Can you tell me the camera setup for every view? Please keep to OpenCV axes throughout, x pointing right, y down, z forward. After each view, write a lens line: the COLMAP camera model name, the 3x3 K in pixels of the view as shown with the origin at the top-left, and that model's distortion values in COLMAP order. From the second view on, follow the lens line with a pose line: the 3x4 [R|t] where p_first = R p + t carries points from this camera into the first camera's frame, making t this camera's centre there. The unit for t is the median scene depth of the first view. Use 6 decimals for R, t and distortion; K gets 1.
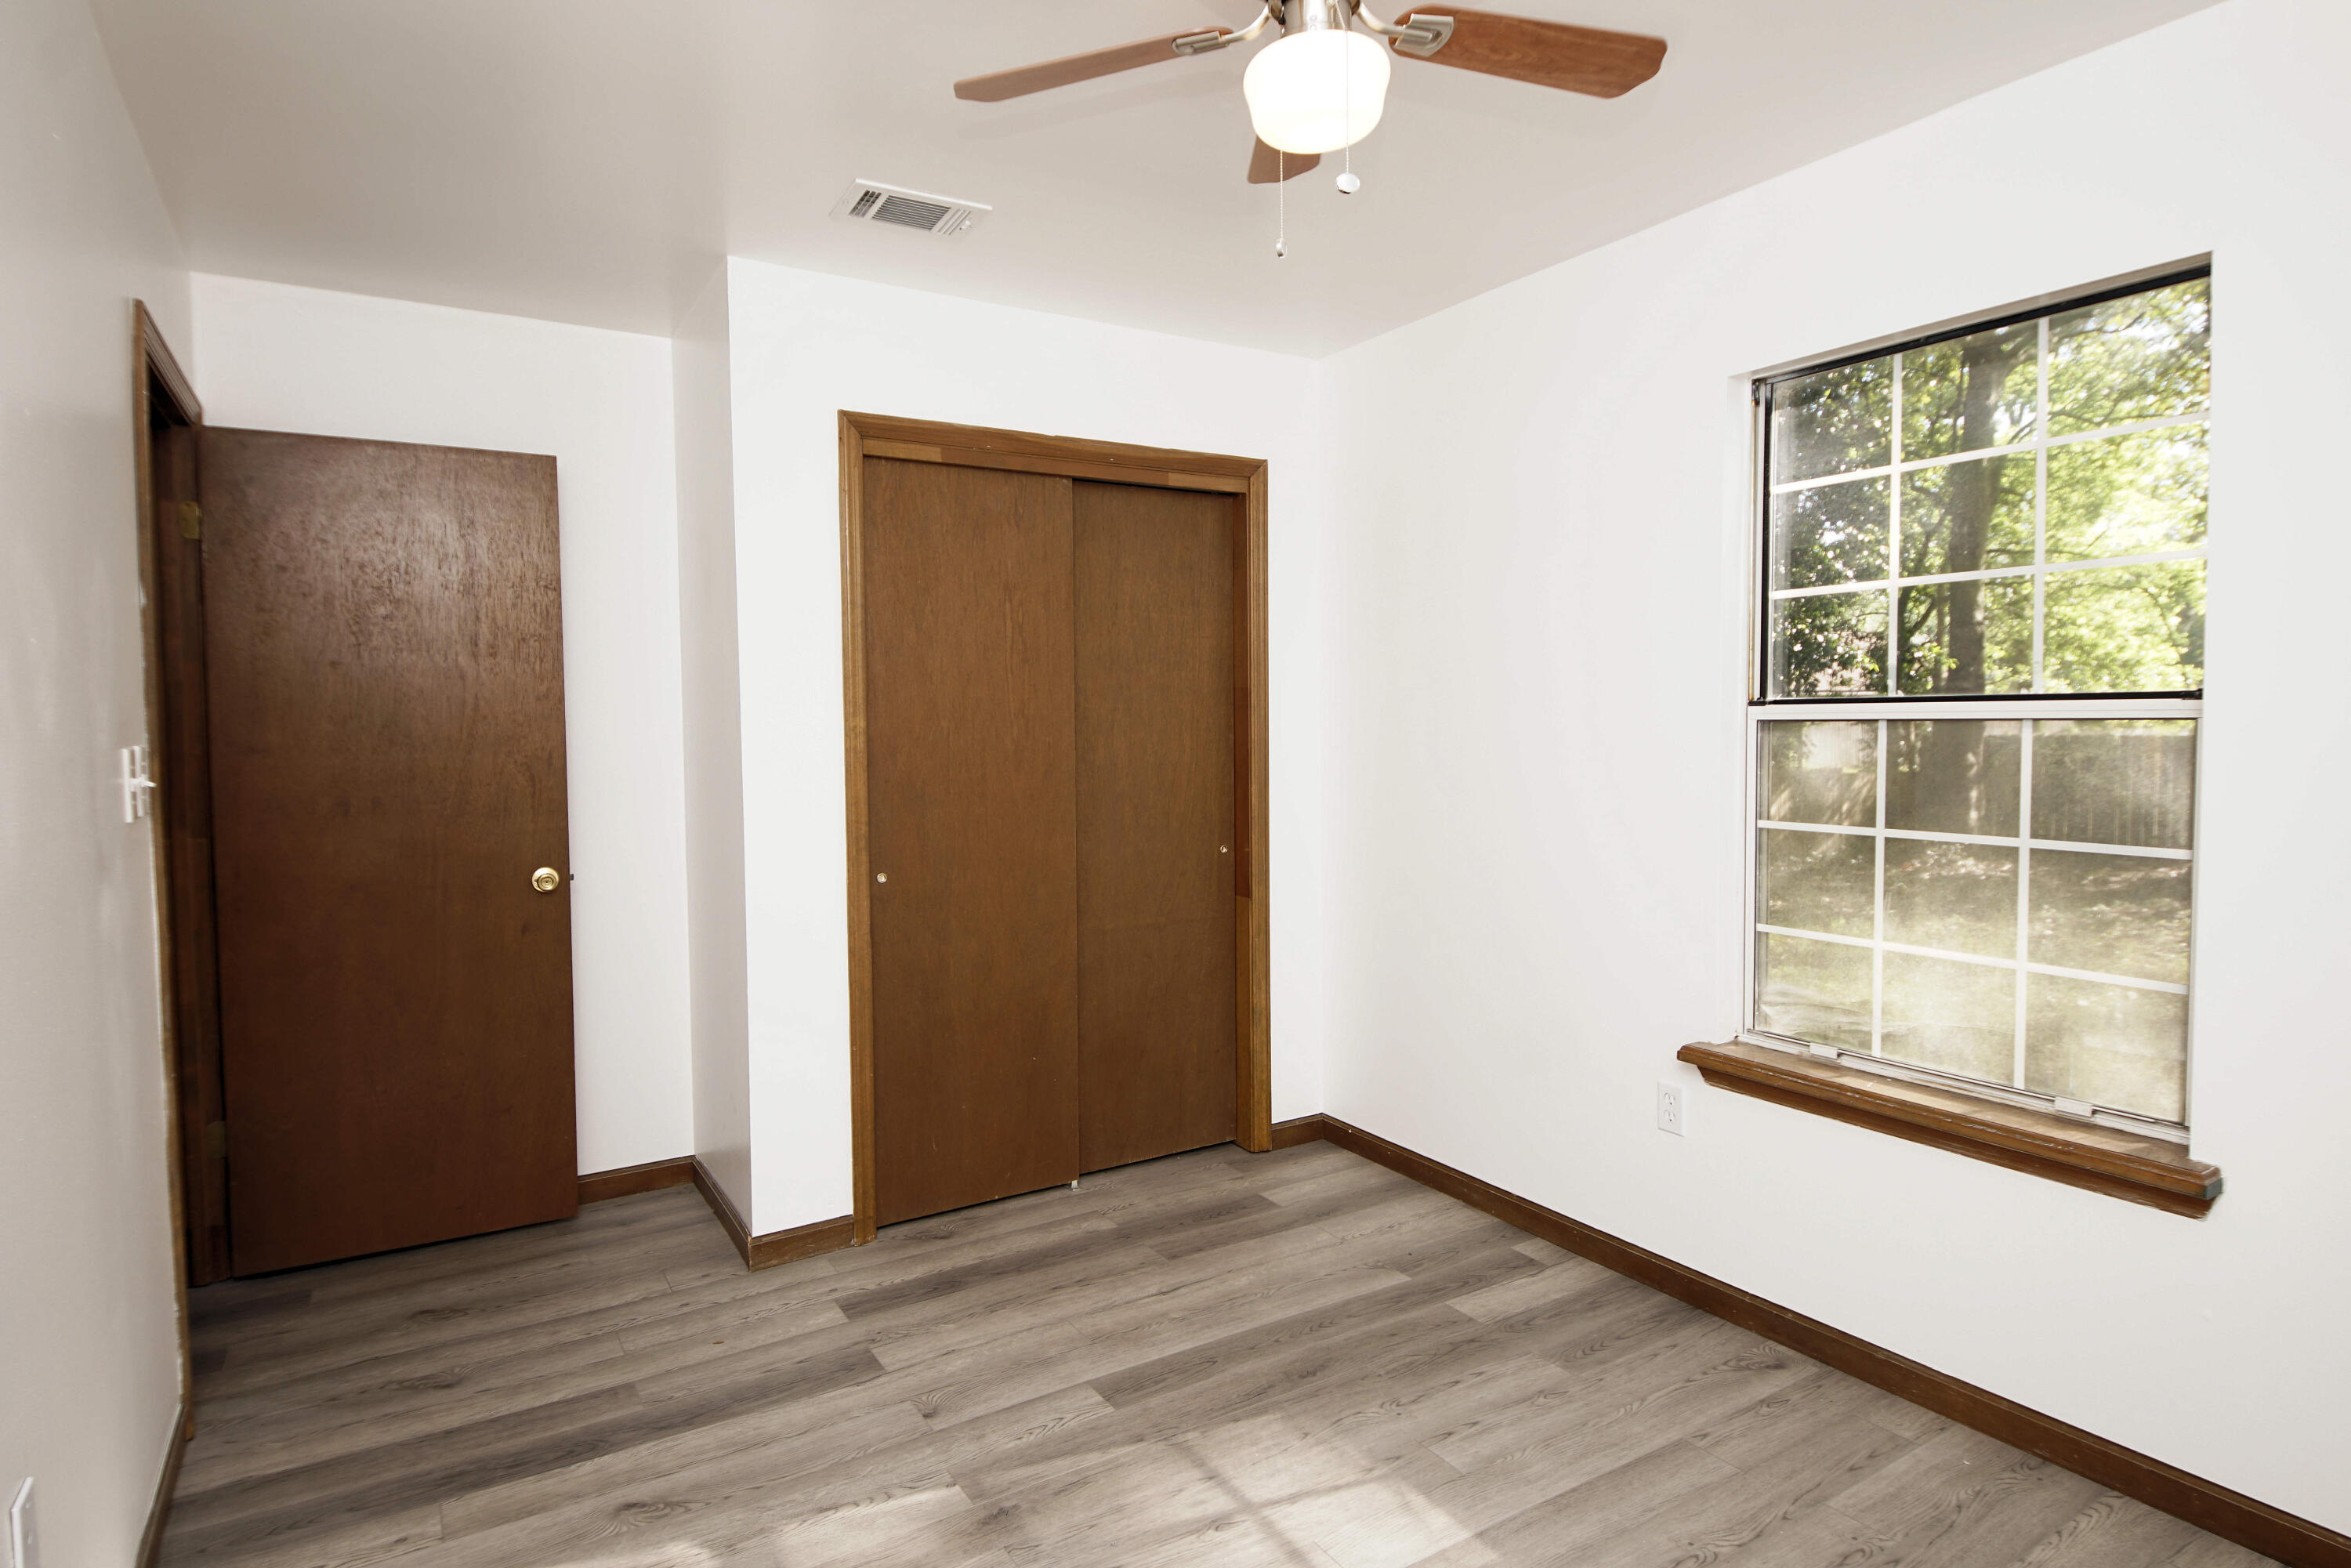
lens RADIAL K [[1258.7, 0, 1150.7], [0, 1258.7, 776.1], [0, 0, 1]] dist [0.040106, -0.034531]
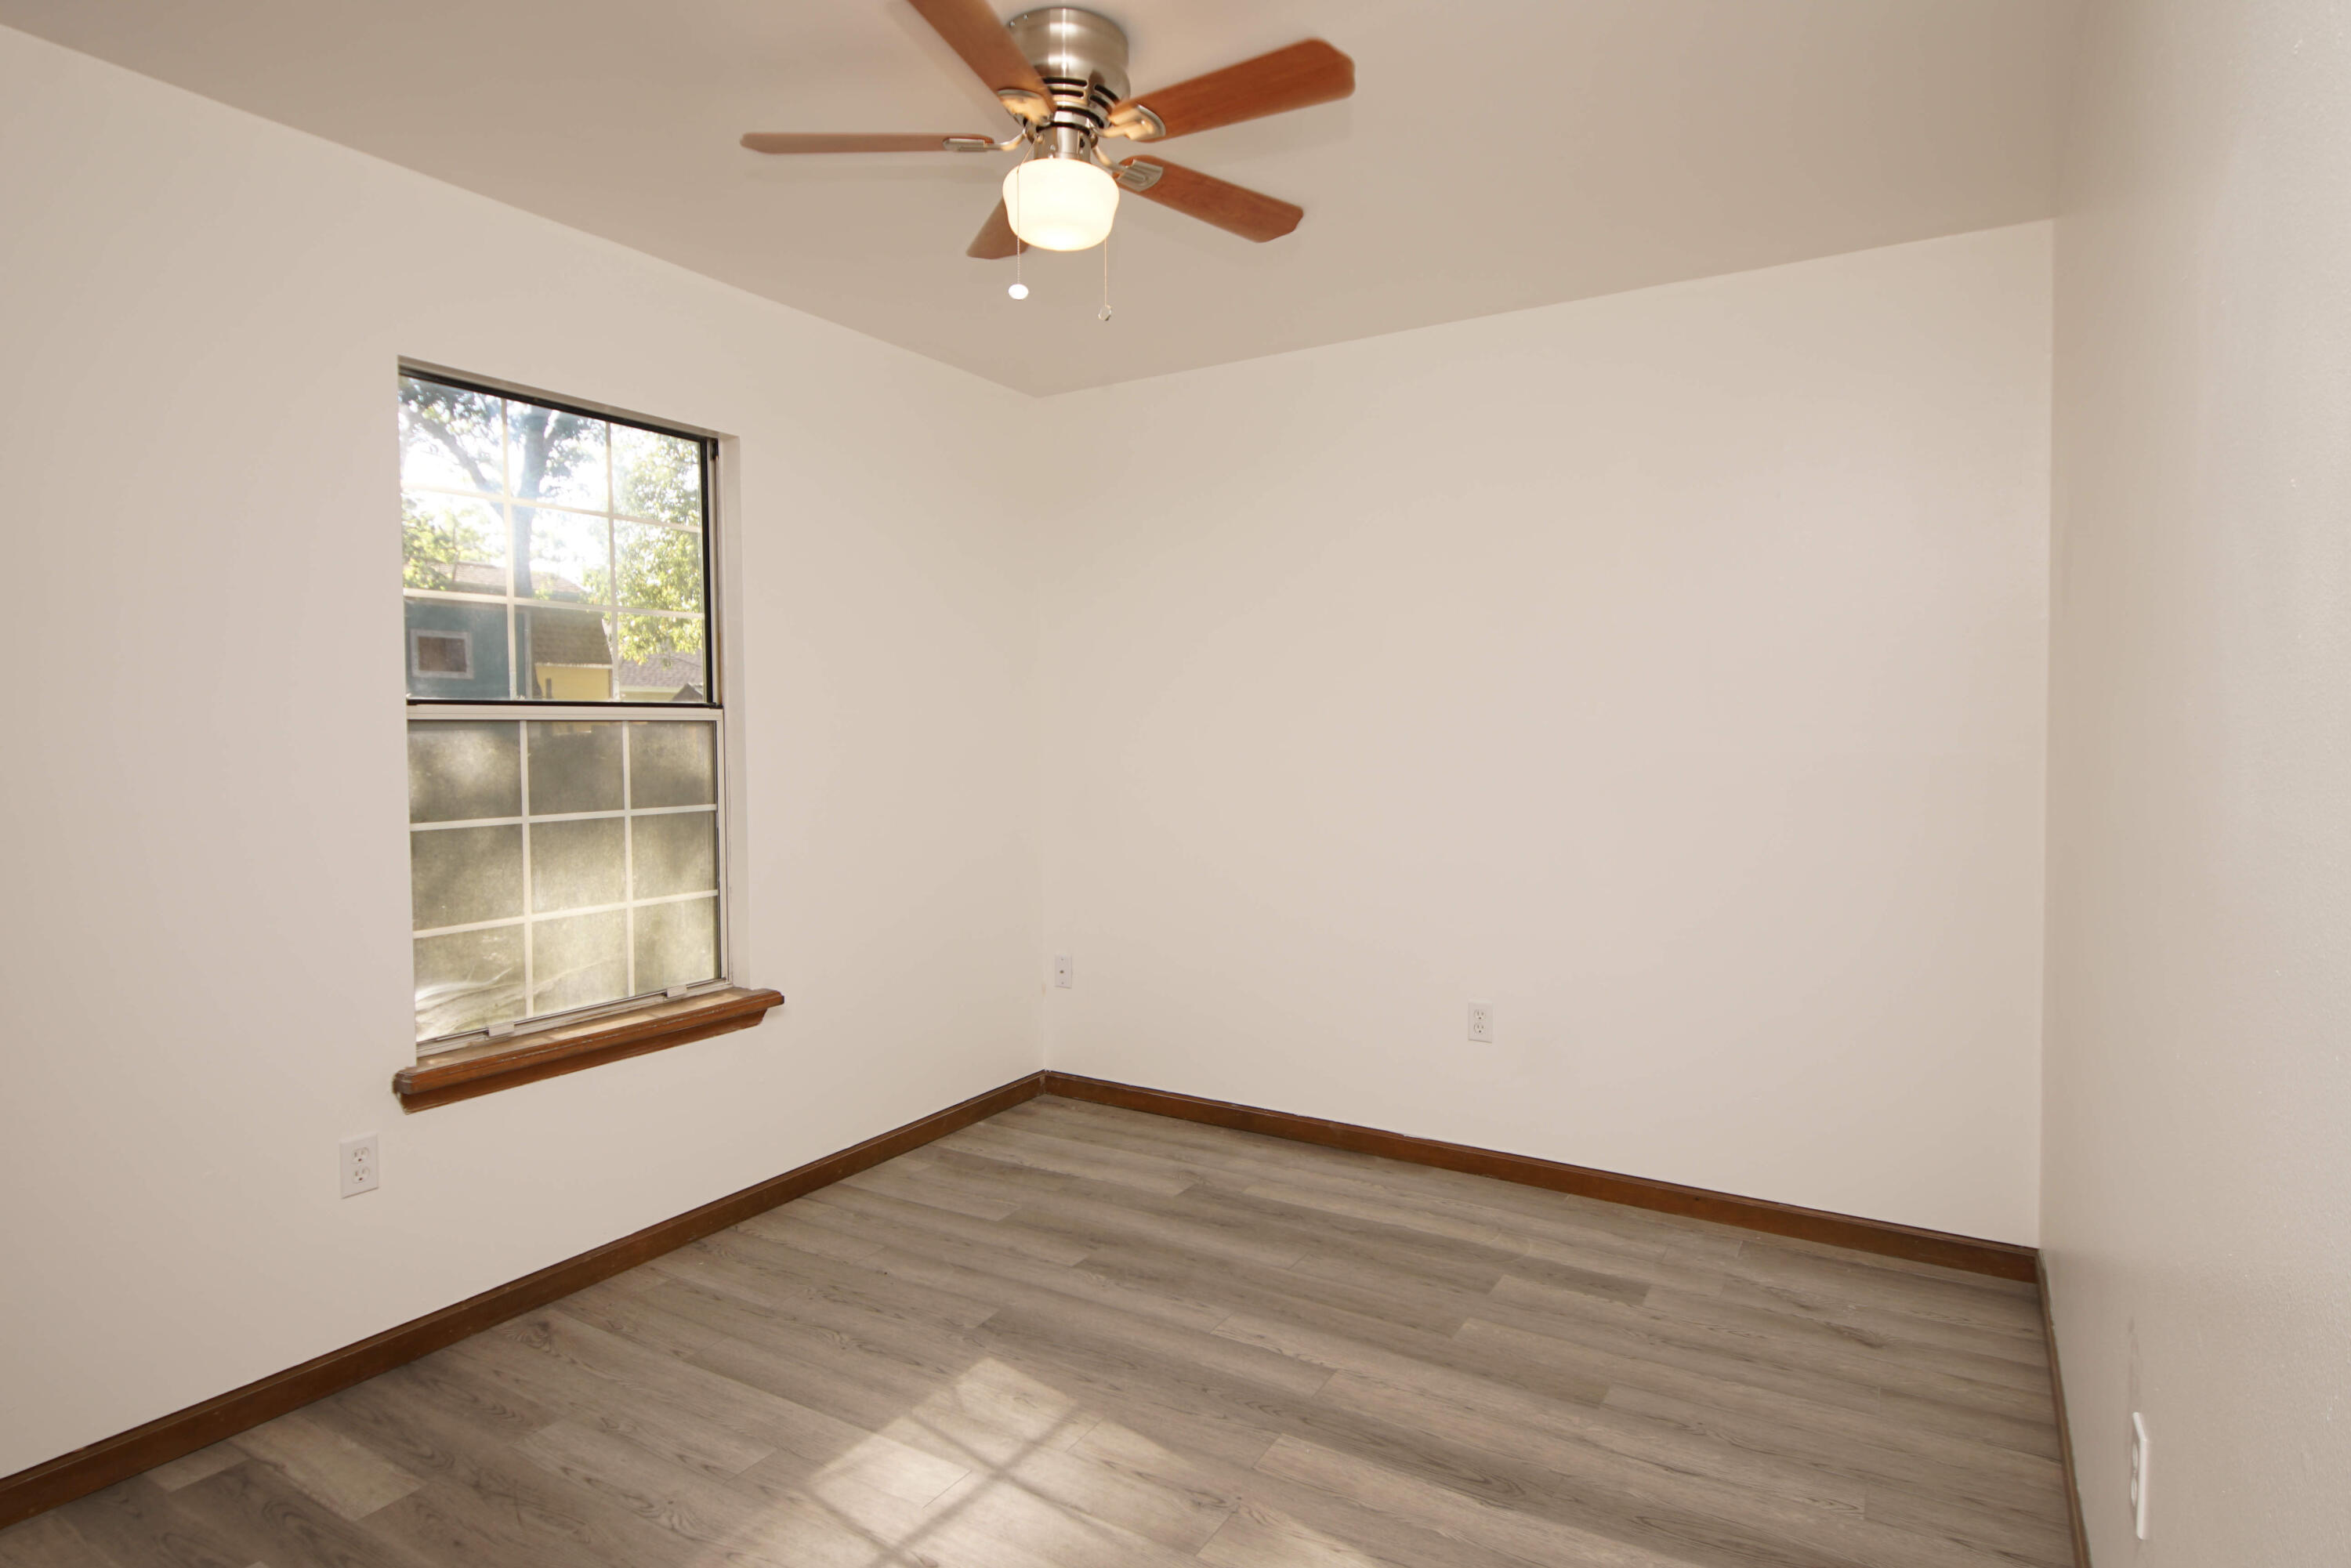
lens RADIAL K [[1258.7, 0, 1150.7], [0, 1258.7, 776.1], [0, 0, 1]] dist [0.040106, -0.034531]
pose [[-0.456677, -0.020472, 0.889397, -0.693799], [0.050207, 0.997549, 0.048741, -0.021491], [-0.888215, 0.066913, -0.454529, 1.028565]]
